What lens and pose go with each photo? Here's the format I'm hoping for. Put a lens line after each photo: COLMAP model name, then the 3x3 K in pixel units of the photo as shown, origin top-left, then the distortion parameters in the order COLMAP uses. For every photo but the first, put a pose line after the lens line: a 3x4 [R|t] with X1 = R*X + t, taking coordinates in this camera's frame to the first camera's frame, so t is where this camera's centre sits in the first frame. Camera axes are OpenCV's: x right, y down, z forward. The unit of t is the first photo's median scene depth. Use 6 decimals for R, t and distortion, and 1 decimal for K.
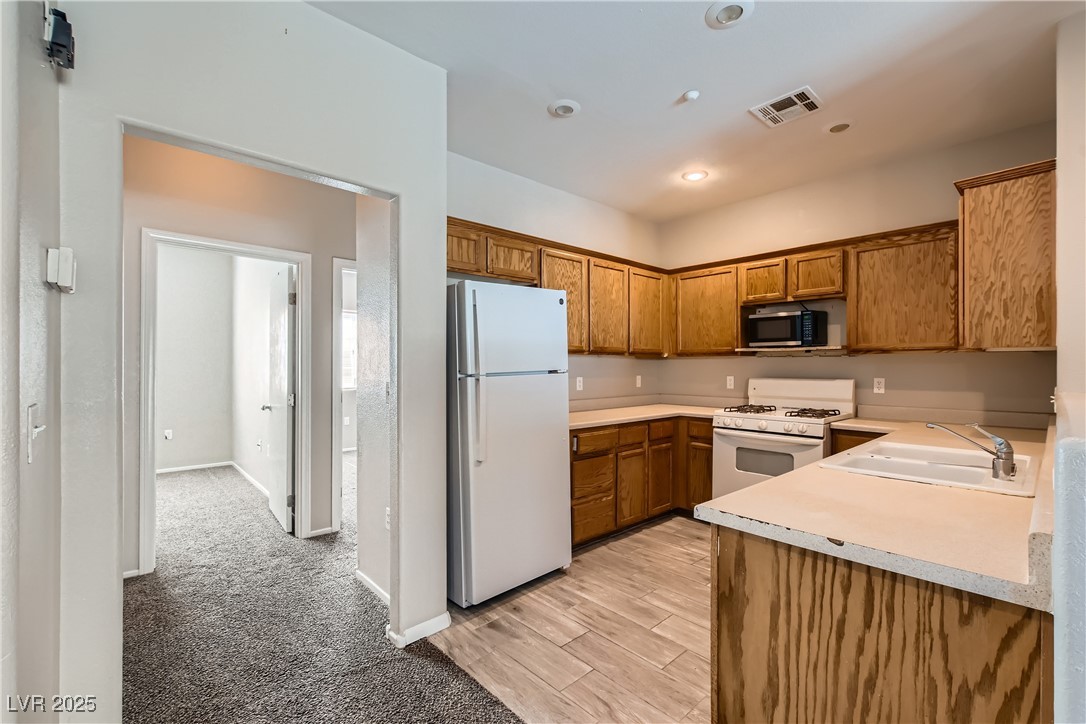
lens RADIAL K [[472.0, 0, 549.5], [0, 472.0, 367.2], [0, 0, 1]] dist [-0.001533, 0.000933]
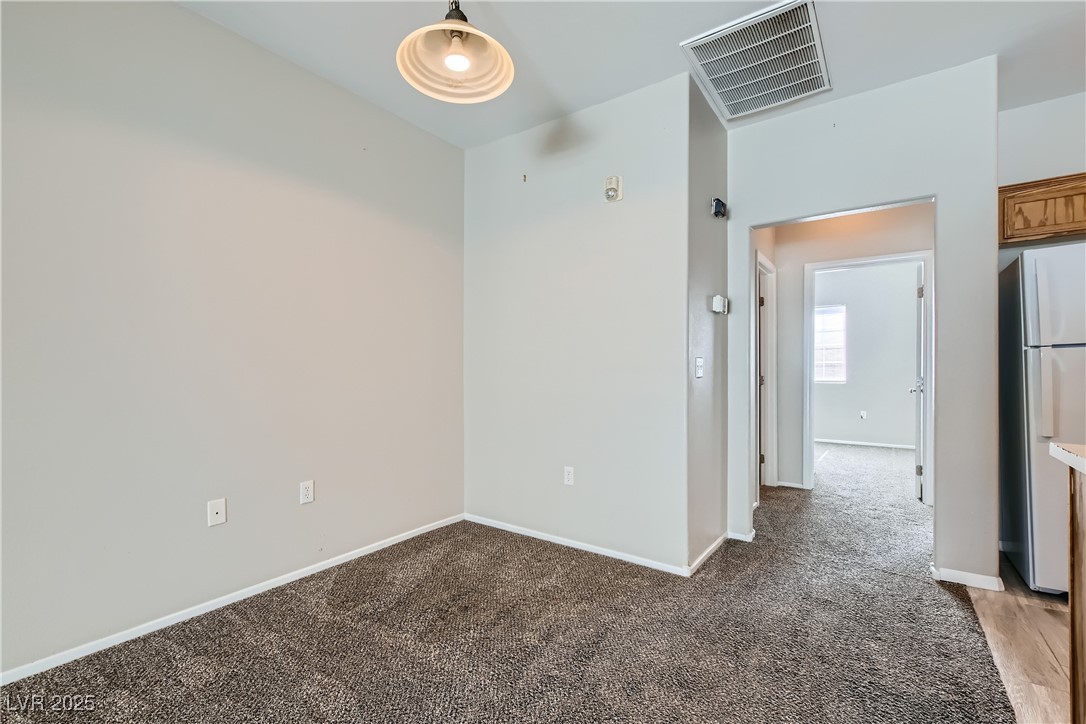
lens RADIAL K [[472.0, 0, 549.5], [0, 472.0, 367.2], [0, 0, 1]] dist [-0.001533, 0.000933]
pose [[0.210668, -0.006592, -0.977535, 0.420416], [-0.000650, 0.999976, -0.006883, 0.047158], [0.977557, 0.002085, 0.210658, -0.127718]]
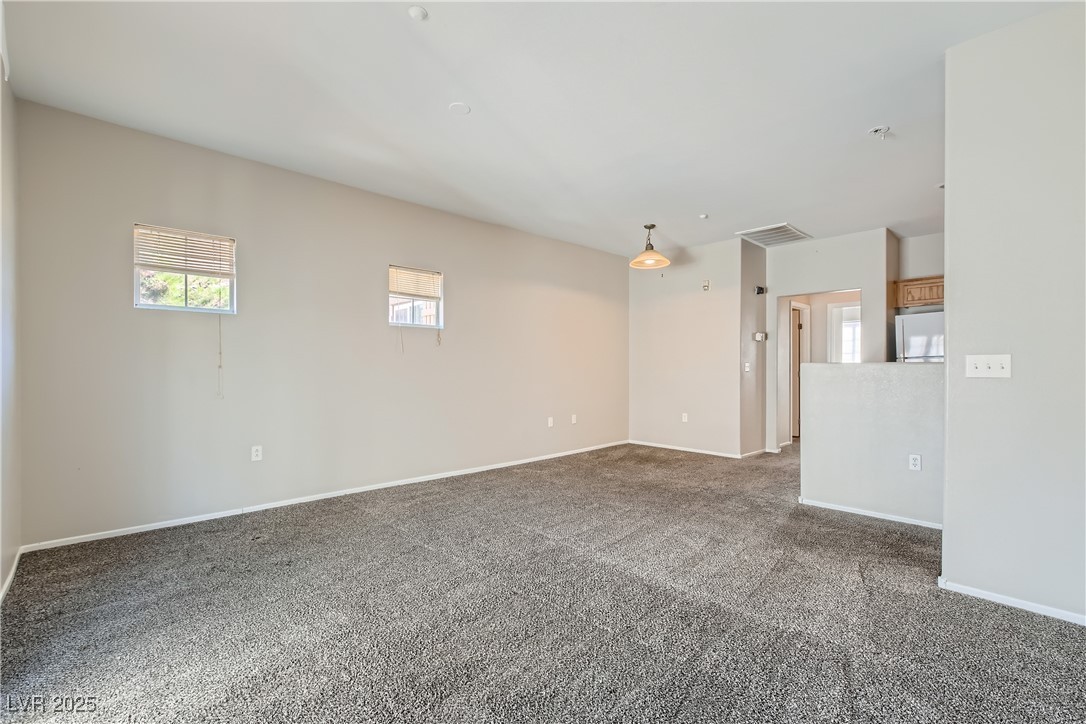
lens RADIAL K [[472.0, 0, 549.5], [0, 472.0, 367.2], [0, 0, 1]] dist [-0.001533, 0.000933]
pose [[0.025835, 0.001047, -0.999666, 1.473769], [-0.000035, 0.999999, 0.001047, 0.039798], [0.999666, 0.000007, 0.025835, -0.509201]]
